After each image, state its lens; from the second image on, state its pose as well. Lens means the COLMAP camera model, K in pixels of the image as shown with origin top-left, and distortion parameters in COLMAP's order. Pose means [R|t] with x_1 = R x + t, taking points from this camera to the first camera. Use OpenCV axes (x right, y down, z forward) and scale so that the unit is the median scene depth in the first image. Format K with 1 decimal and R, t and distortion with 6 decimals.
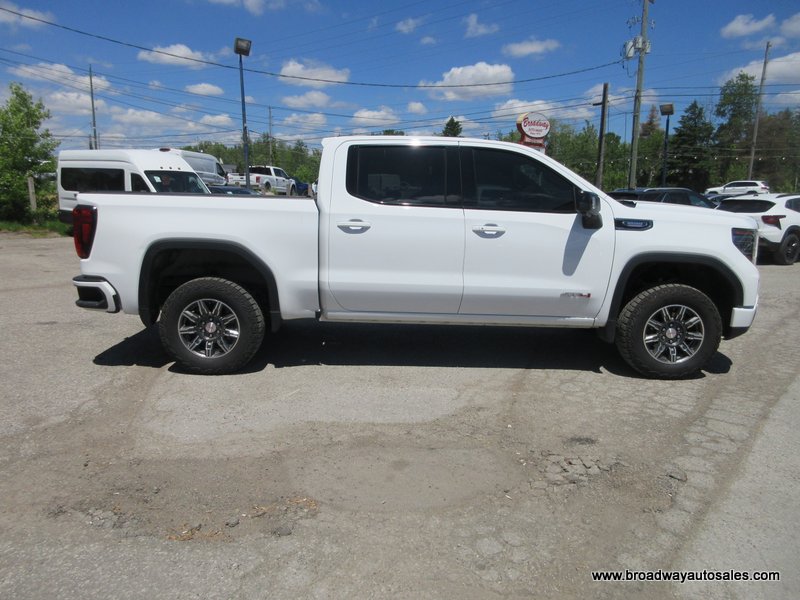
lens RADIAL K [[604.4, 0, 398.4], [0, 604.4, 299.3], [0, 0, 1]] dist [0.003298, 0.000601]
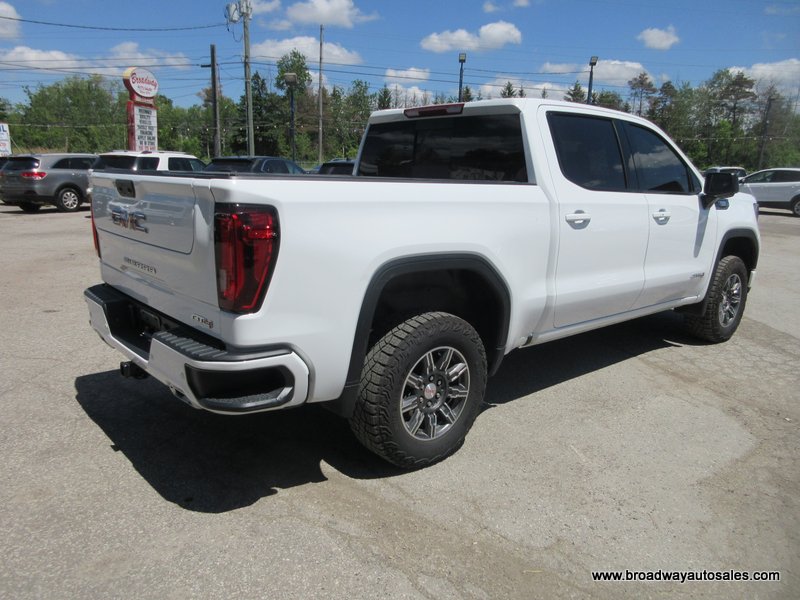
lens RADIAL K [[604.4, 0, 398.4], [0, 604.4, 299.3], [0, 0, 1]] dist [0.003298, 0.000601]
pose [[0.757621, -0.136491, 0.638264, -0.736105], [0.101375, 0.990631, 0.091511, -0.111306], [-0.644774, -0.004627, 0.764359, 0.546431]]
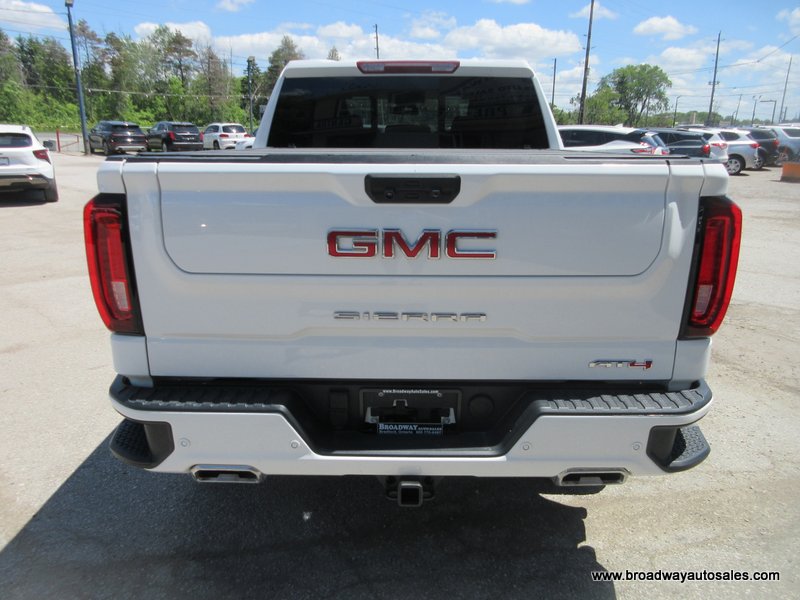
lens RADIAL K [[604.4, 0, 398.4], [0, 604.4, 299.3], [0, 0, 1]] dist [0.003298, 0.000601]
pose [[0.012130, -0.280513, 0.959773, -0.882690], [0.165685, 0.947140, 0.274727, -0.226927], [-0.986104, 0.155688, 0.057966, 1.167969]]
